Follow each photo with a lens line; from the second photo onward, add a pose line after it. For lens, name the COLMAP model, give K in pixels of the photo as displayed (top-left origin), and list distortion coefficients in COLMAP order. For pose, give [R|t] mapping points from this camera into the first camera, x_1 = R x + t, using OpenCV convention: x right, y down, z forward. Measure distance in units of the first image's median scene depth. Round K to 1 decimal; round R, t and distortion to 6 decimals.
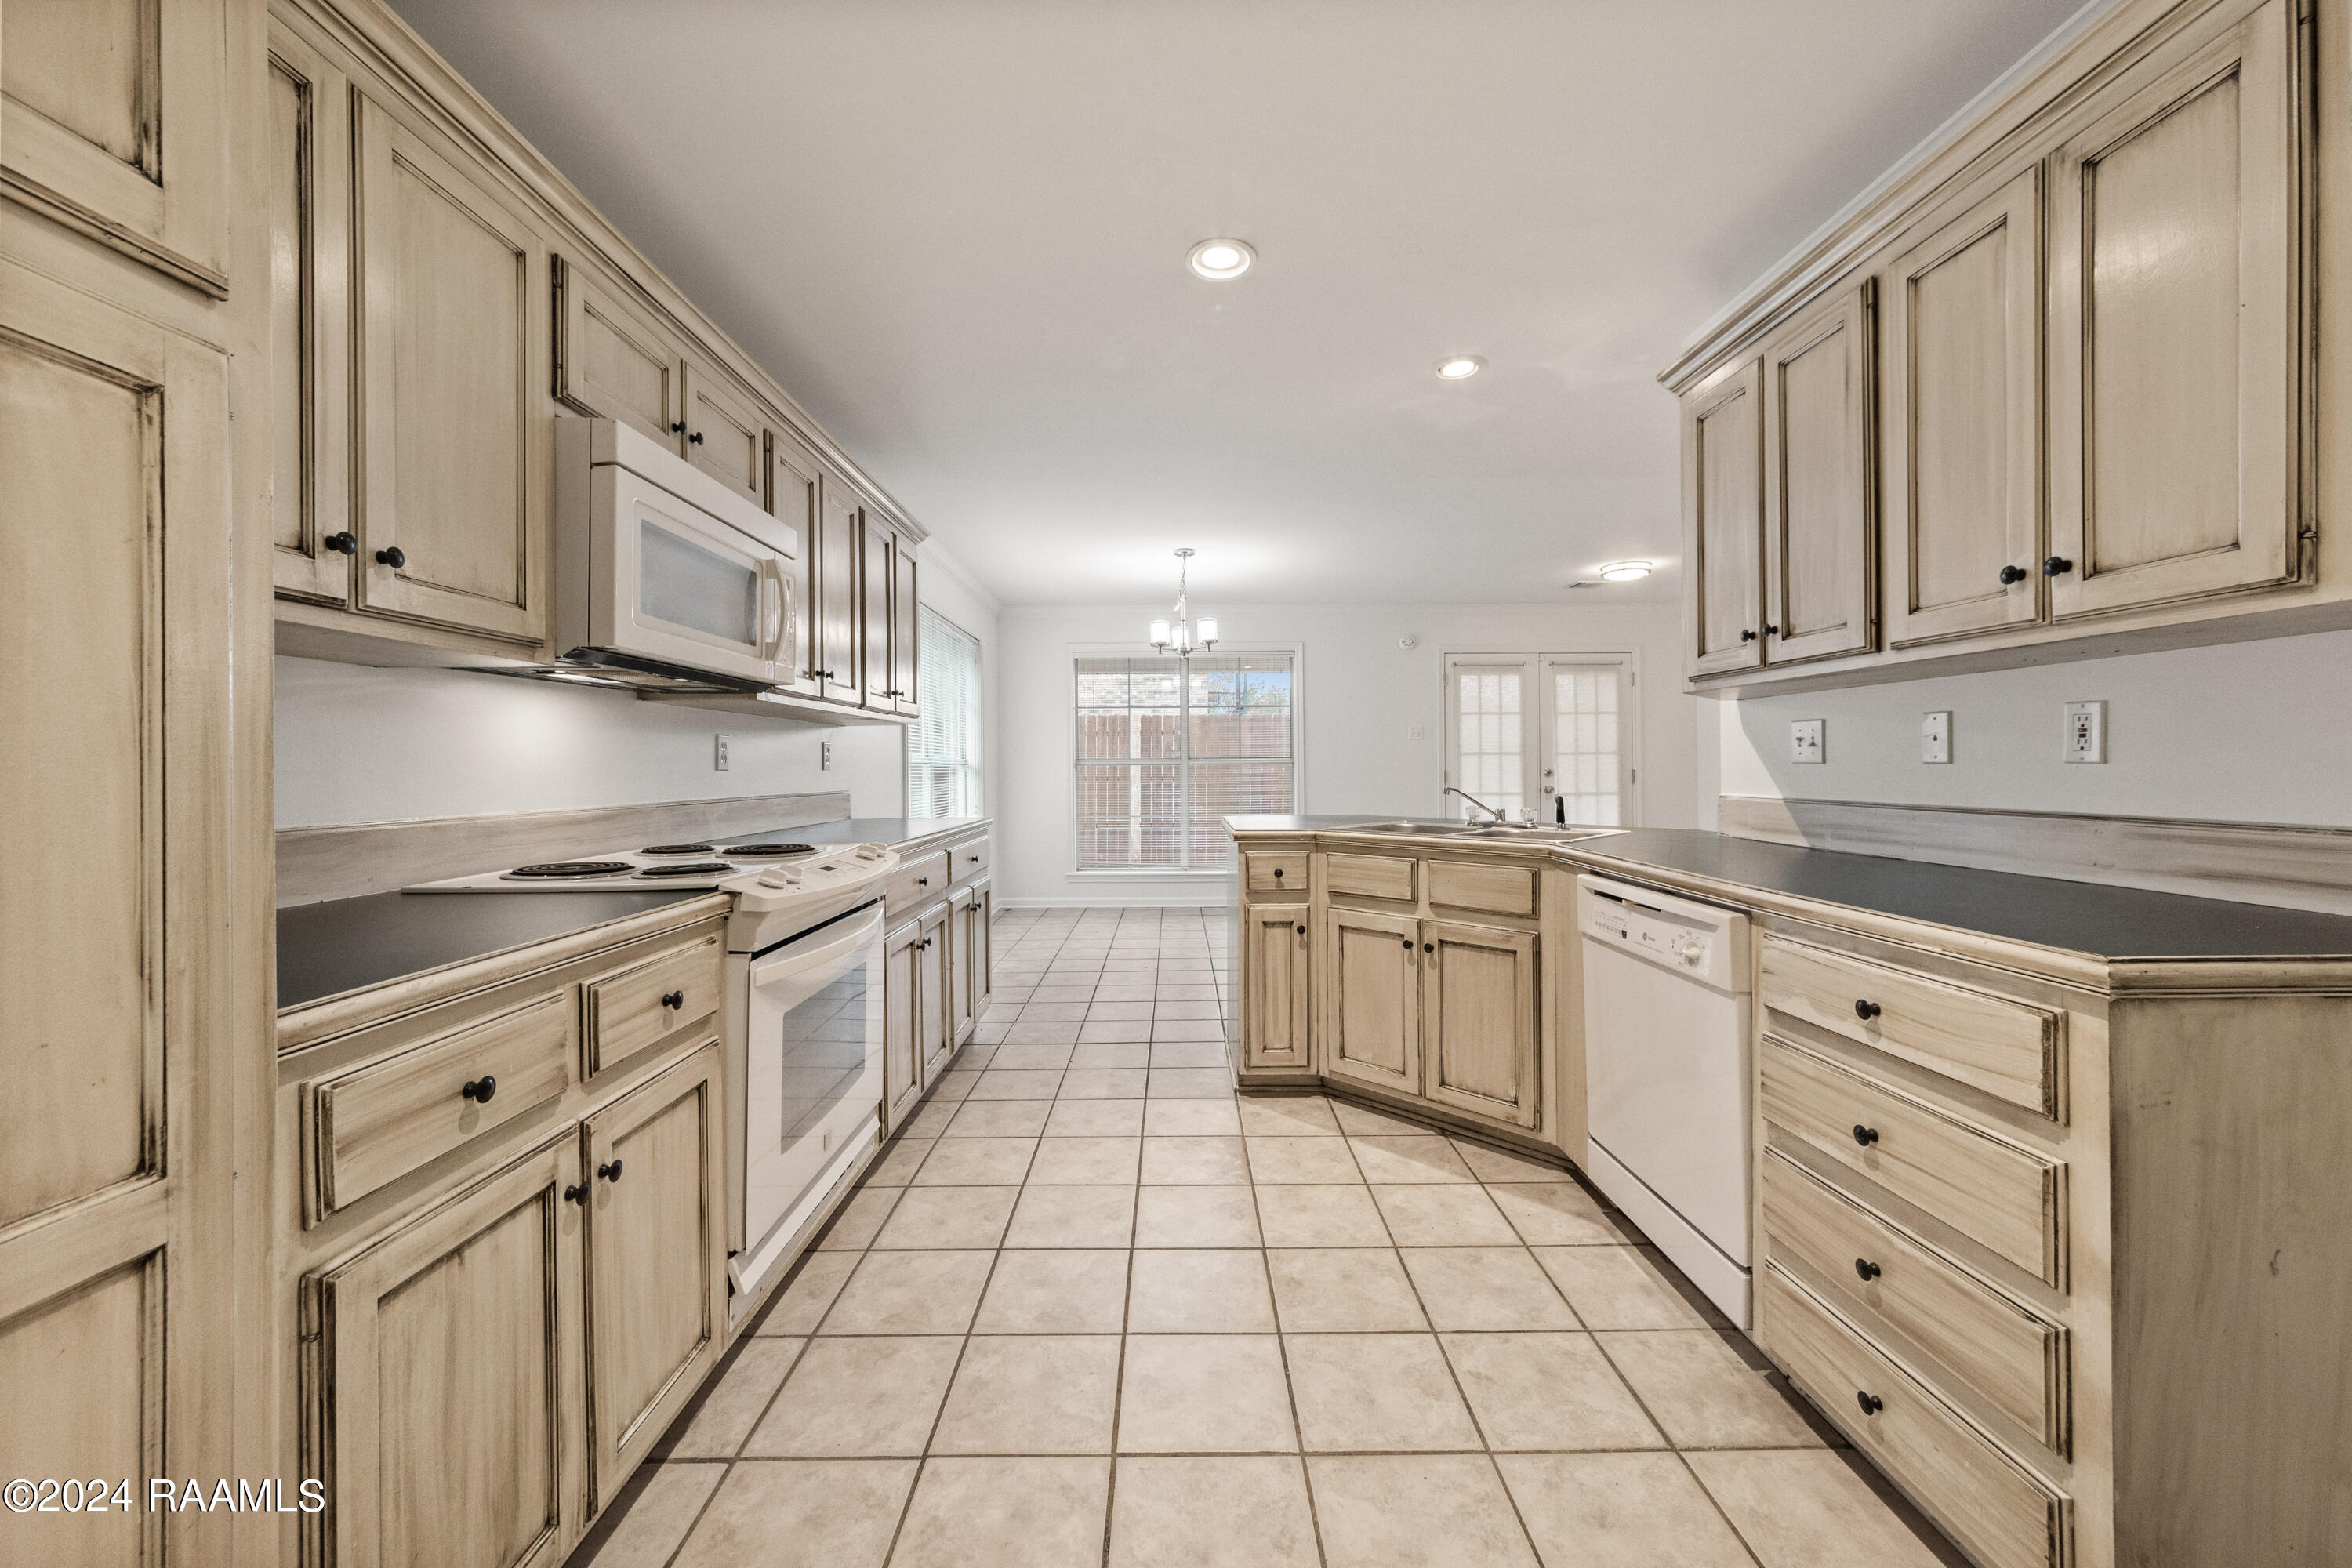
lens RADIAL K [[875.1, 0, 1176.8], [0, 875.1, 766.1], [0, 0, 1]] dist [0.000184, 0.000049]
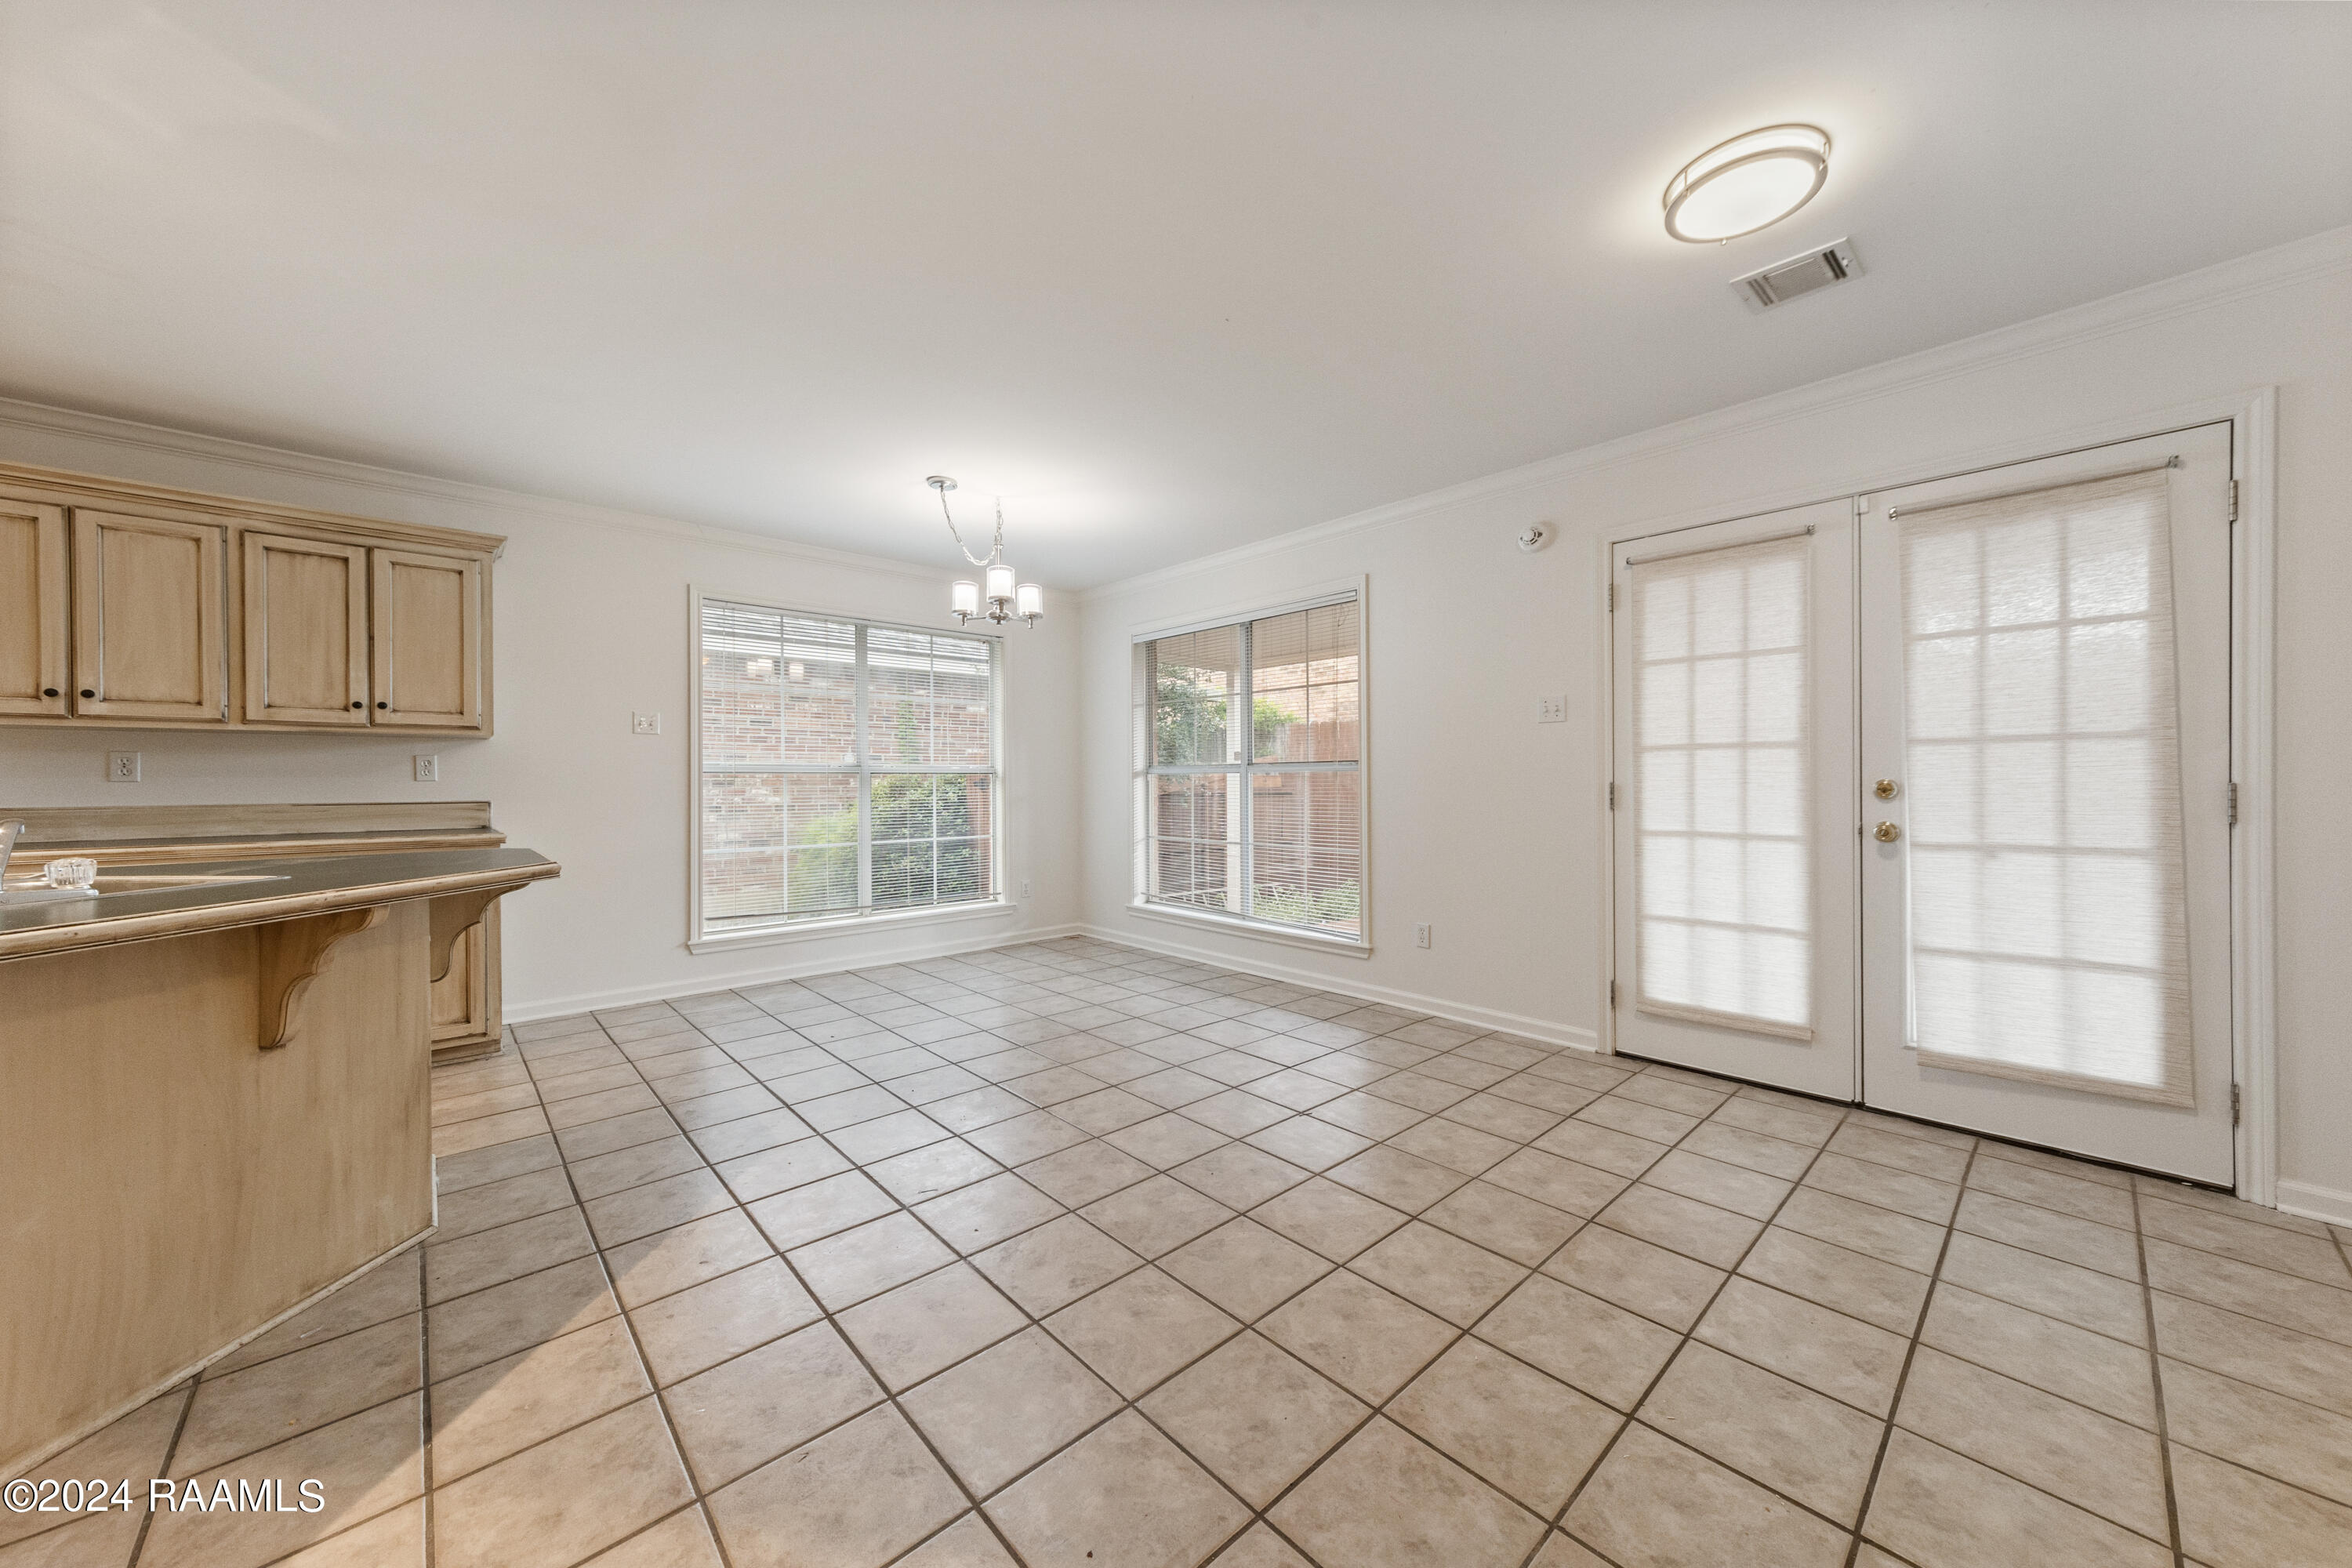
lens RADIAL K [[839.0, 0, 1173.1], [0, 839.0, 780.3], [0, 0, 1]] dist [0.002120, 0.000335]
pose [[0.671013, 0.002566, -0.741442, 1.633062], [0.002987, 0.999977, 0.006164, -0.000750], [0.741440, -0.006351, 0.670989, 1.673229]]
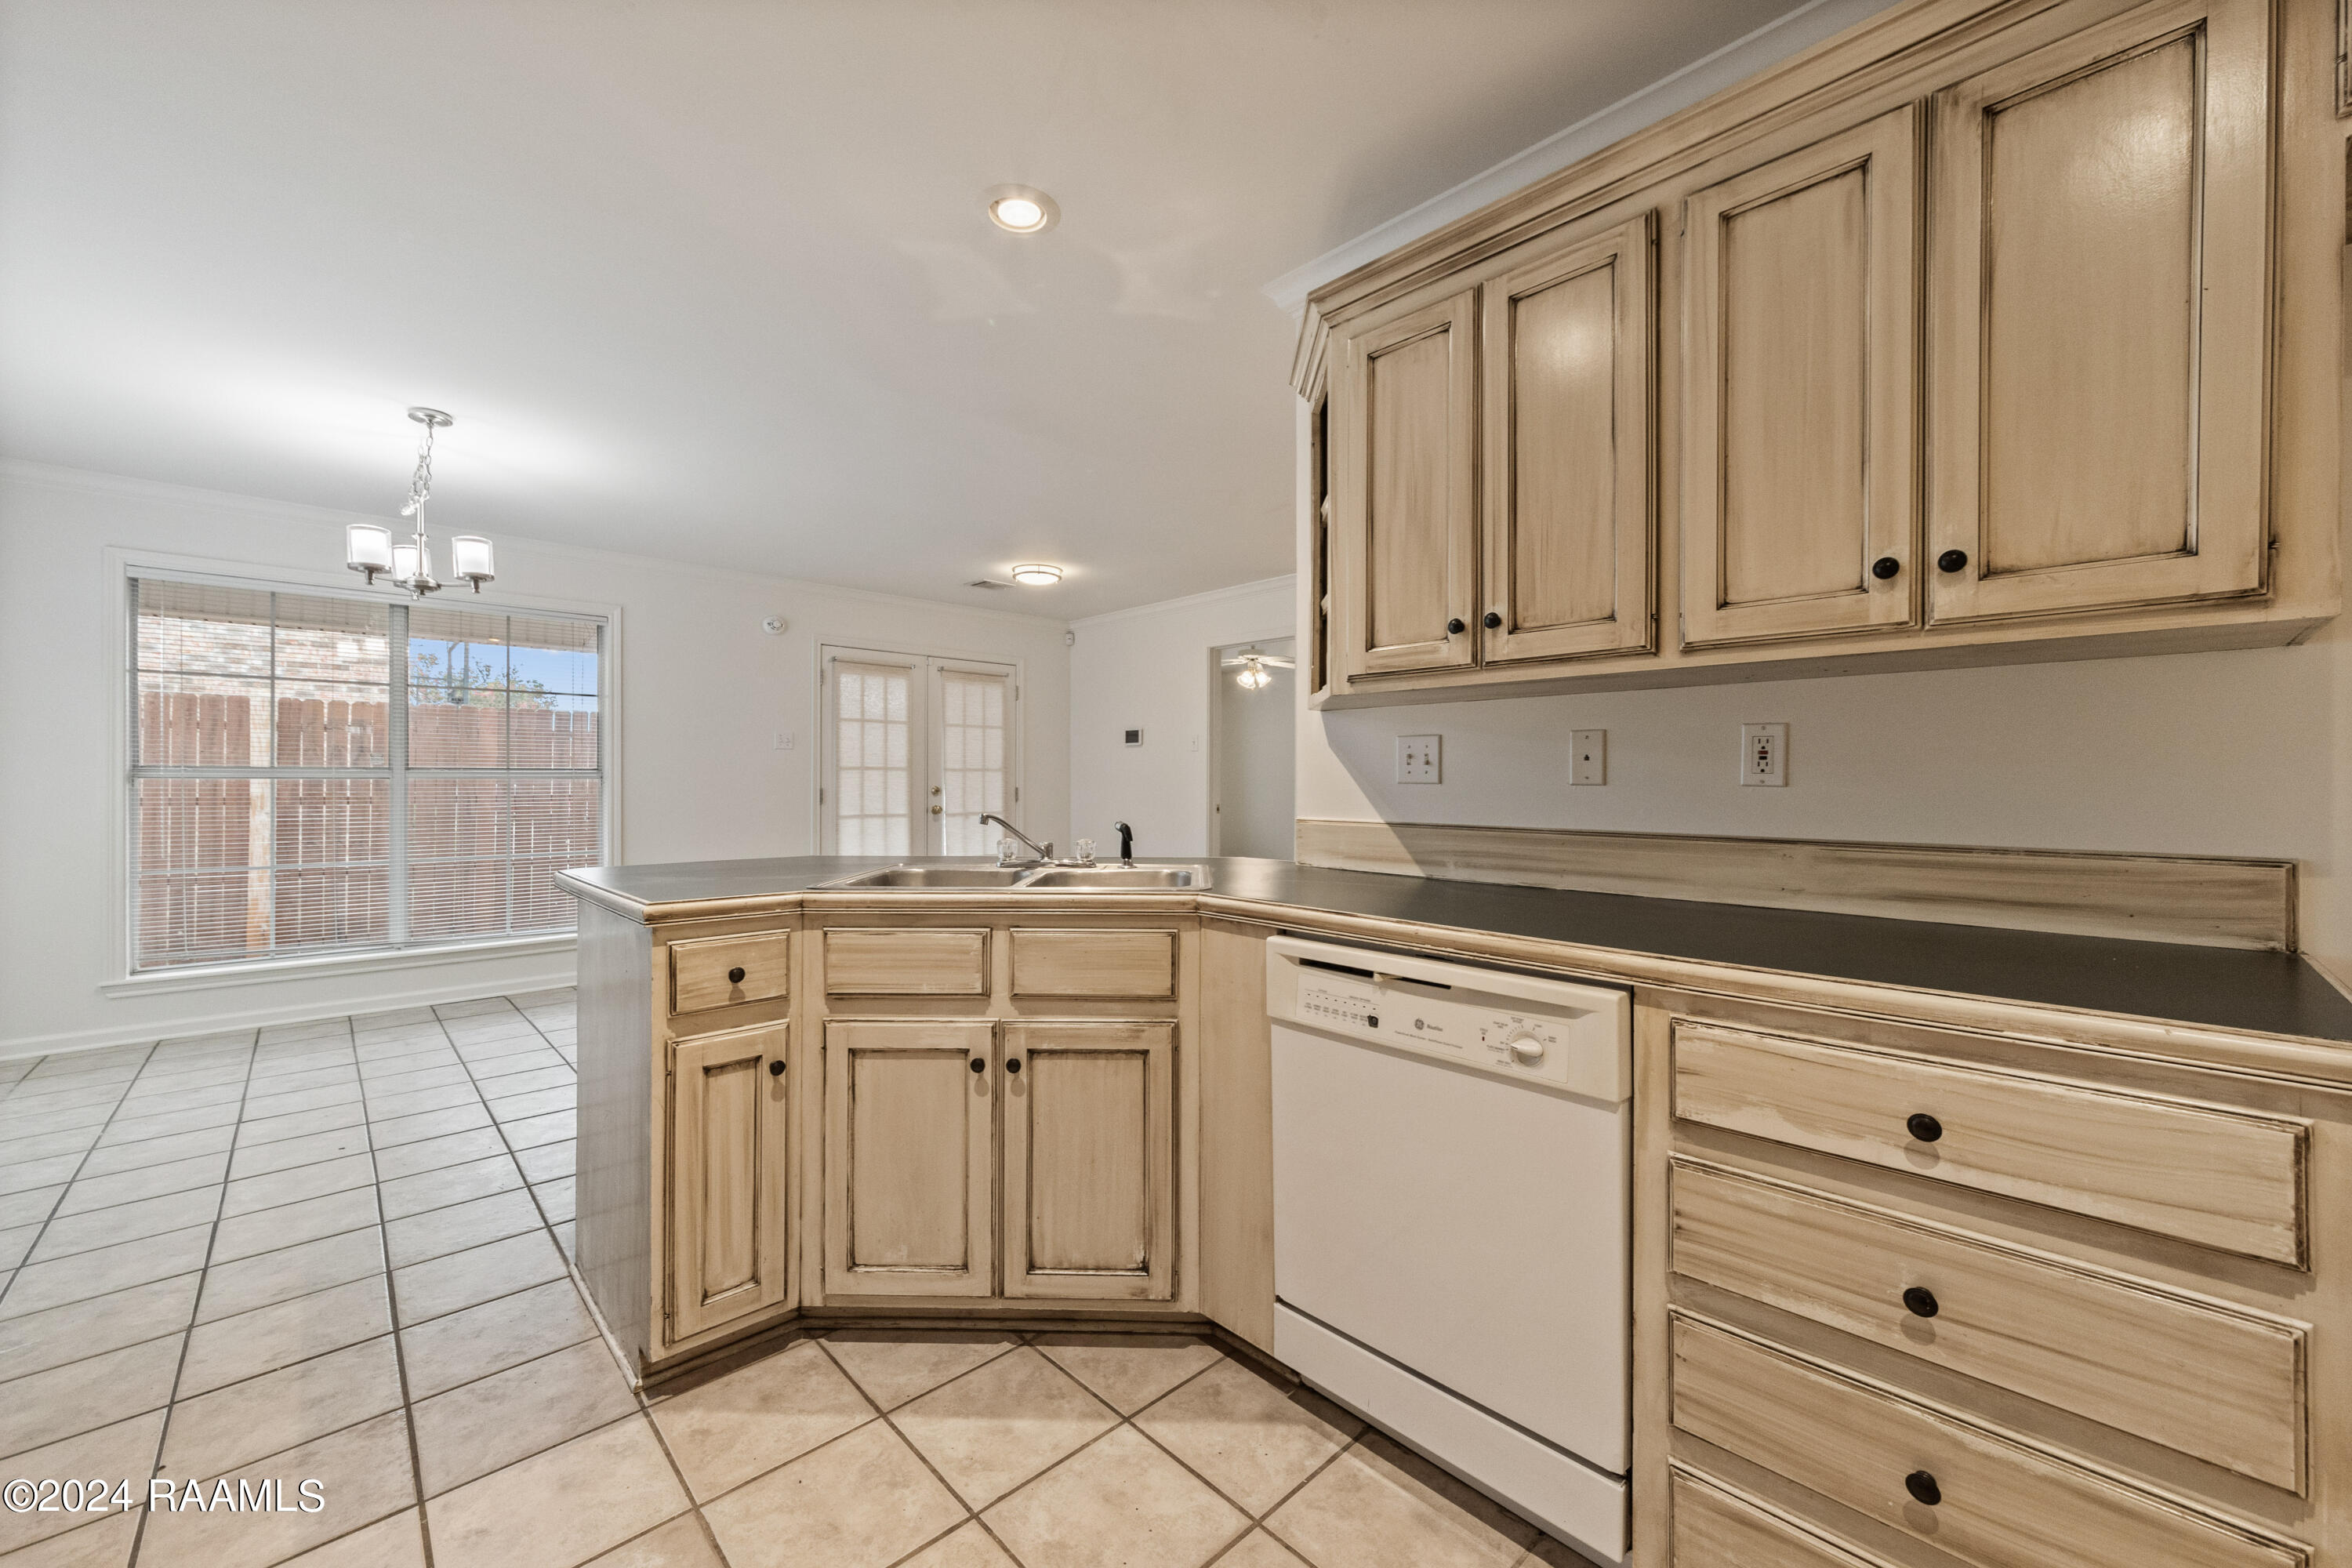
lens RADIAL K [[911.1, 0, 1181.8], [0, 911.1, 781.0], [0, 0, 1]] dist [0.000324, 0.000412]
pose [[0.726529, 0.006764, 0.687102, -0.104617], [-0.005424, 0.999977, -0.004109, -0.000875], [-0.687114, -0.000742, 0.726549, 0.511329]]
